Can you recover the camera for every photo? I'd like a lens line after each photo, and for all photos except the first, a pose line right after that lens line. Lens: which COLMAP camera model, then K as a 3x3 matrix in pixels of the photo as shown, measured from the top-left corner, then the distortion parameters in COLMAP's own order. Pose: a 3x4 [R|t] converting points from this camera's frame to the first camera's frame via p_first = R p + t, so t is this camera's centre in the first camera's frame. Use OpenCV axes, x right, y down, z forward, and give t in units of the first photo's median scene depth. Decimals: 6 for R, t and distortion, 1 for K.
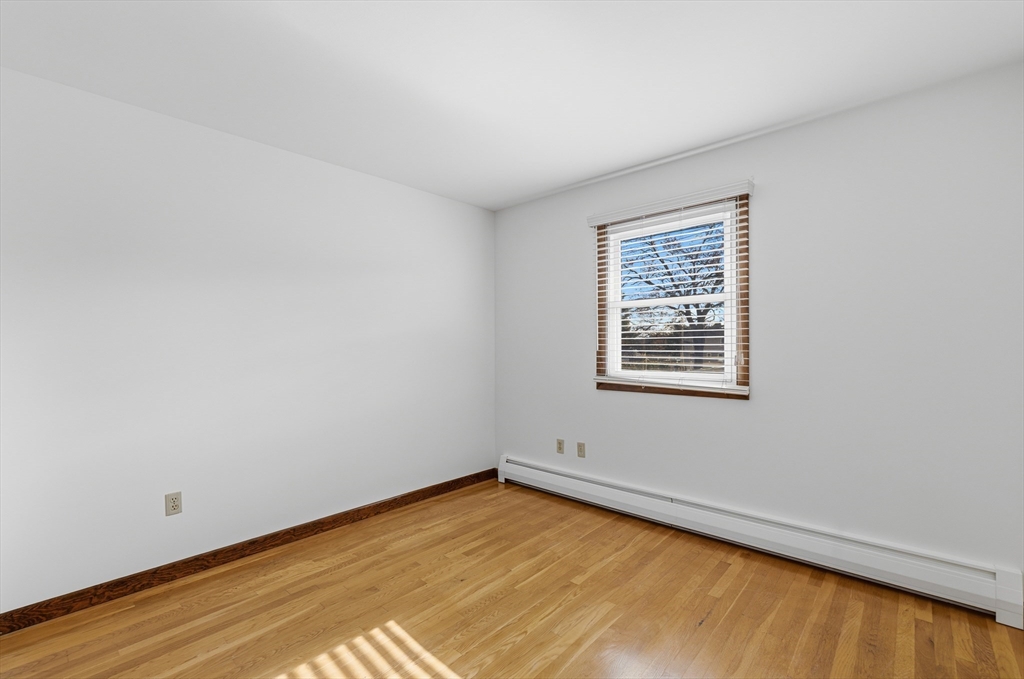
lens RADIAL K [[446.6, 0, 508.0], [0, 446.6, 329.4], [0, 0, 1]] dist [0.000748, 0.000242]
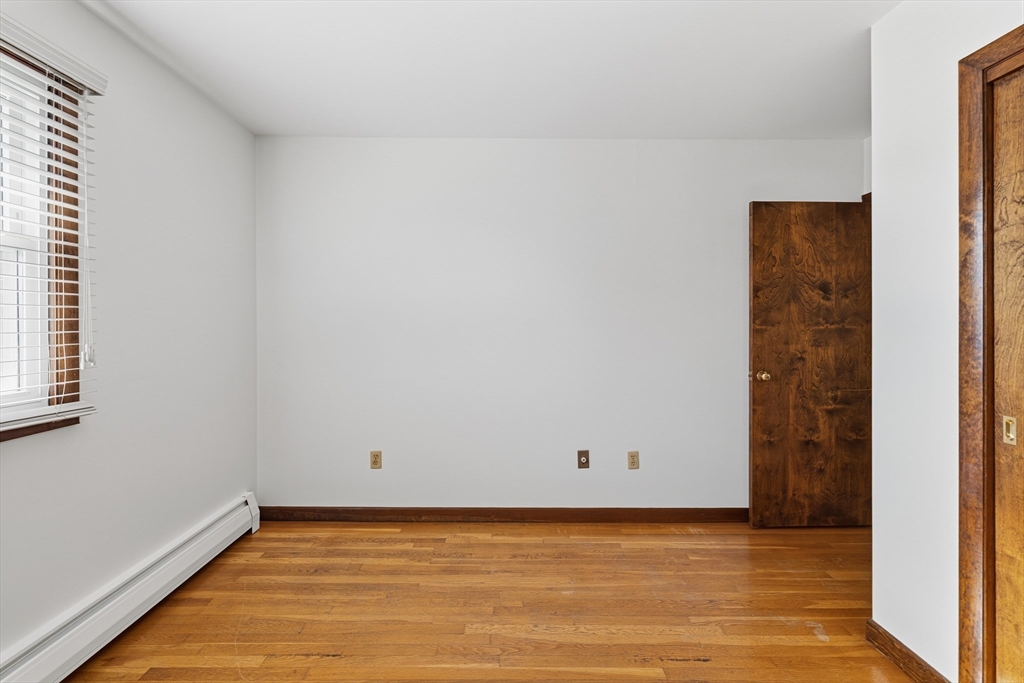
lens RADIAL K [[446.6, 0, 508.0], [0, 446.6, 331.4], [0, 0, 1]] dist [0.000748, 0.000242]
pose [[-0.681224, -0.012179, 0.731973, -0.381512], [-0.024218, 0.999689, -0.005906, 0.025795], [-0.731674, -0.021750, -0.681308, 1.229820]]
